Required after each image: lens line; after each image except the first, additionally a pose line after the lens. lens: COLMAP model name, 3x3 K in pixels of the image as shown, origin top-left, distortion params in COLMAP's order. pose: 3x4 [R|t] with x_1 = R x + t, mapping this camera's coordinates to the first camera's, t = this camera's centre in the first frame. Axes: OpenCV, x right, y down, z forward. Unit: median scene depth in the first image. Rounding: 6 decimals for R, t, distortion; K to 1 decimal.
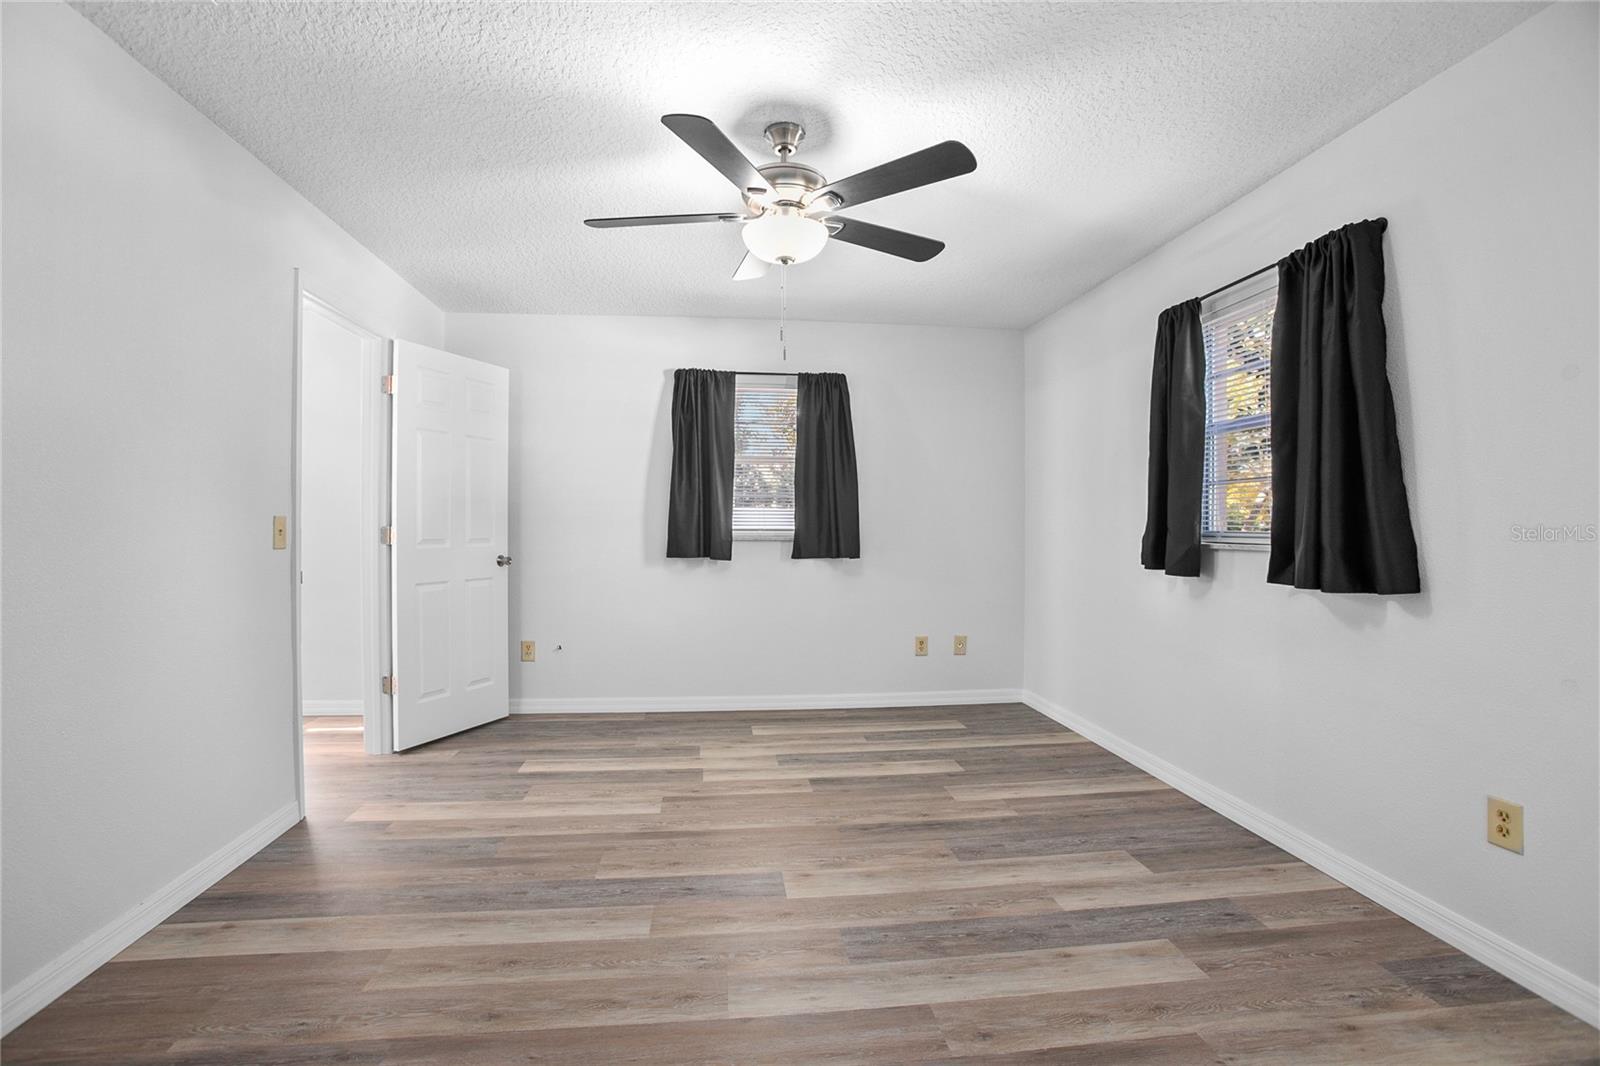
lens RADIAL K [[716.3, 0, 786.2], [0, 716.3, 535.8], [0, 0, 1]] dist [-0.034182, 0.006325]
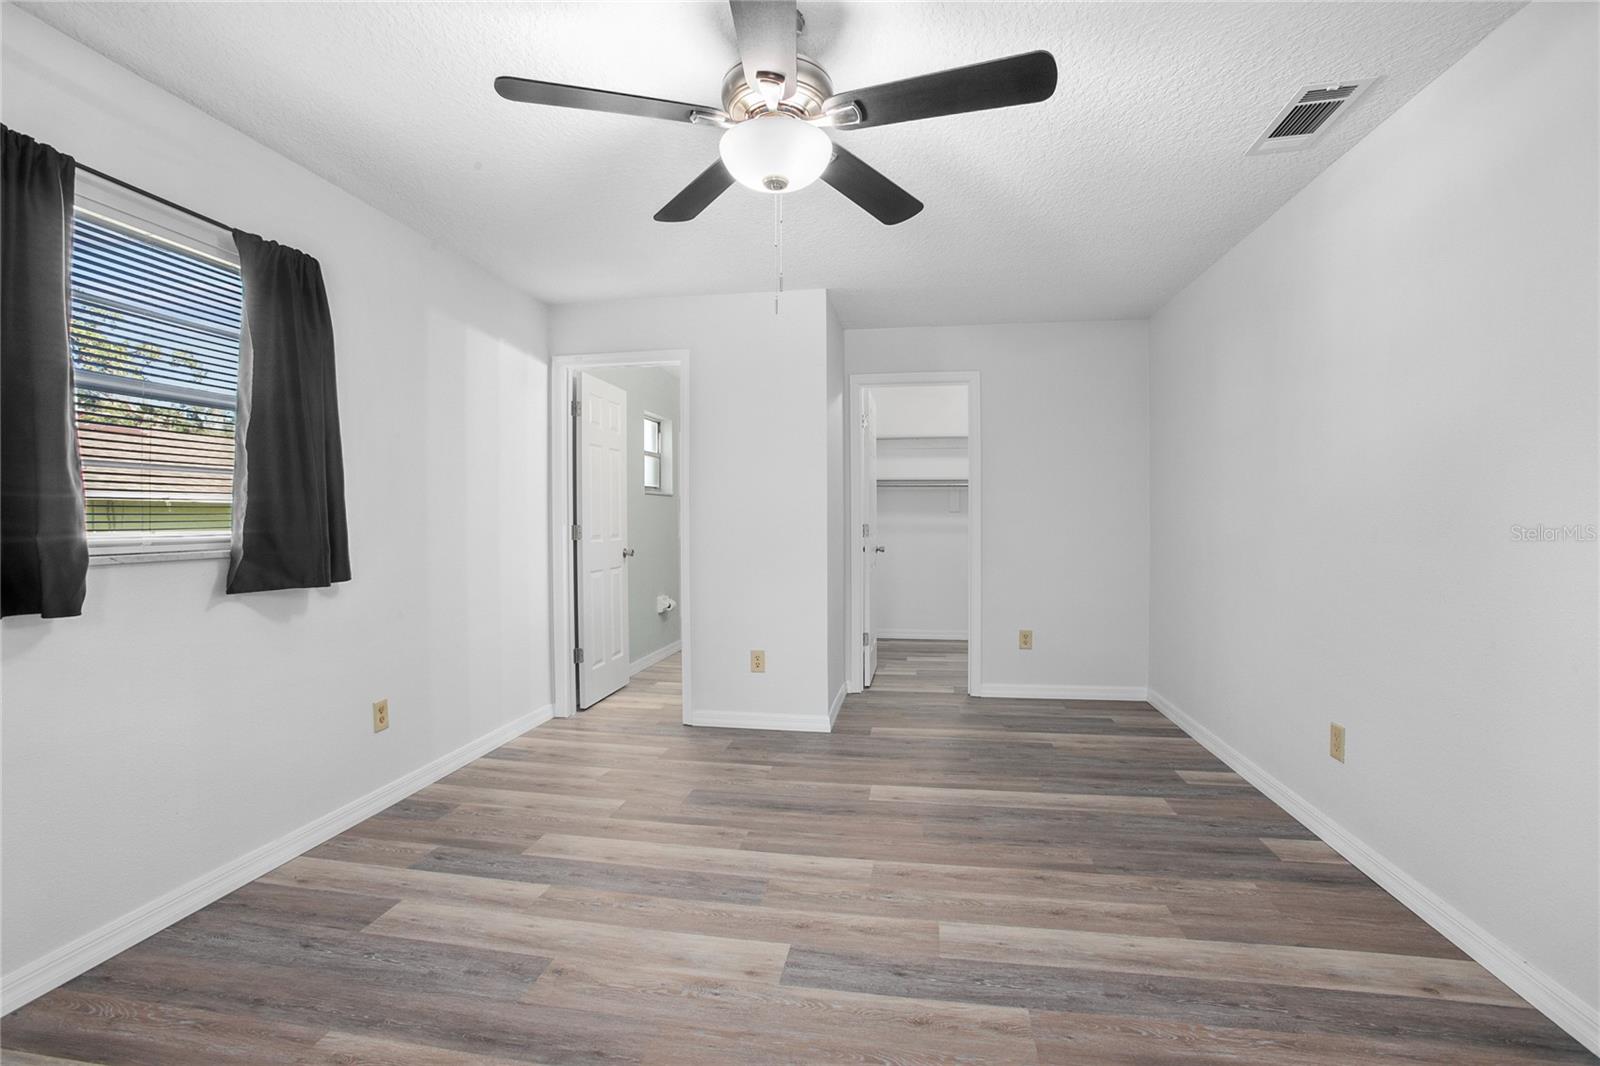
lens RADIAL K [[716.3, 0, 801.4], [0, 716.3, 532.9], [0, 0, 1]] dist [-0.034182, 0.006325]
pose [[-0.963589, -0.006618, 0.267308, -0.259613], [0.003376, 0.999313, 0.036912, -0.044298], [-0.267368, 0.036471, -0.962904, 1.931042]]
